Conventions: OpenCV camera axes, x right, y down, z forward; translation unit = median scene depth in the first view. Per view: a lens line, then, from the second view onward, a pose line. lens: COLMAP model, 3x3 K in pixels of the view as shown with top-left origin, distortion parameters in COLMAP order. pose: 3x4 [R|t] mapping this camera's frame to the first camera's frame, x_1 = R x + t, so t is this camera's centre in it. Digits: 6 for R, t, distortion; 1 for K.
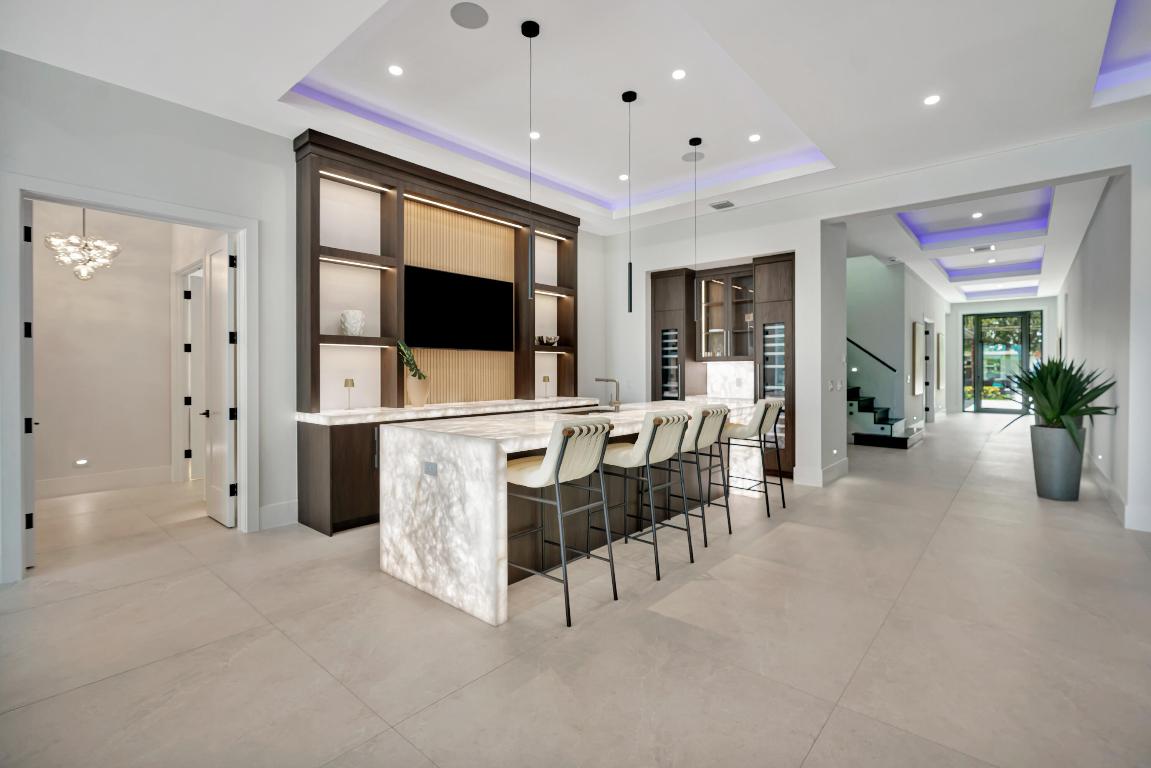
lens RADIAL K [[516.6, 0, 575.4], [0, 516.6, 375.5], [0, 0, 1]] dist [-0.006941, 0.002057]
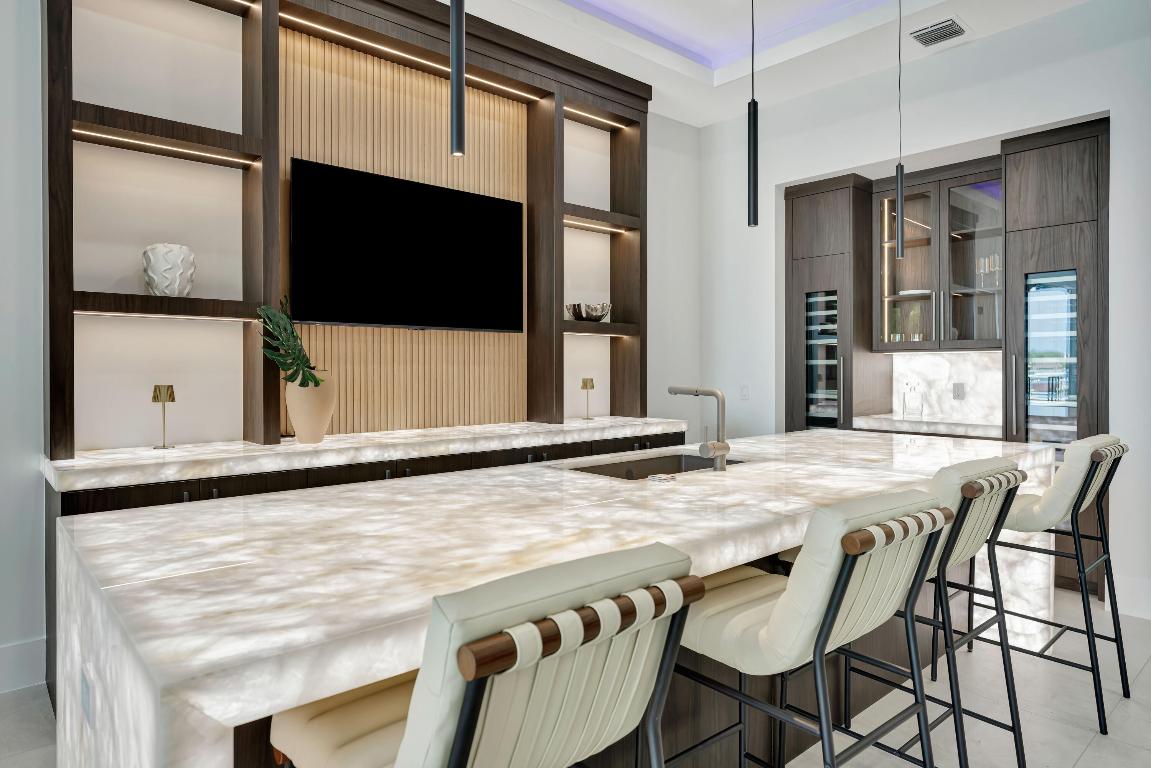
lens RADIAL K [[693.9, 0, 586.1], [0, 693.9, 363.4], [0, 0, 1]] dist [-0.001222, 0.002301]
pose [[0.993475, 0.000628, -0.114049, 0.025220], [-0.002392, 0.999880, -0.015332, -0.003670], [0.114026, 0.015505, 0.993357, 0.291626]]
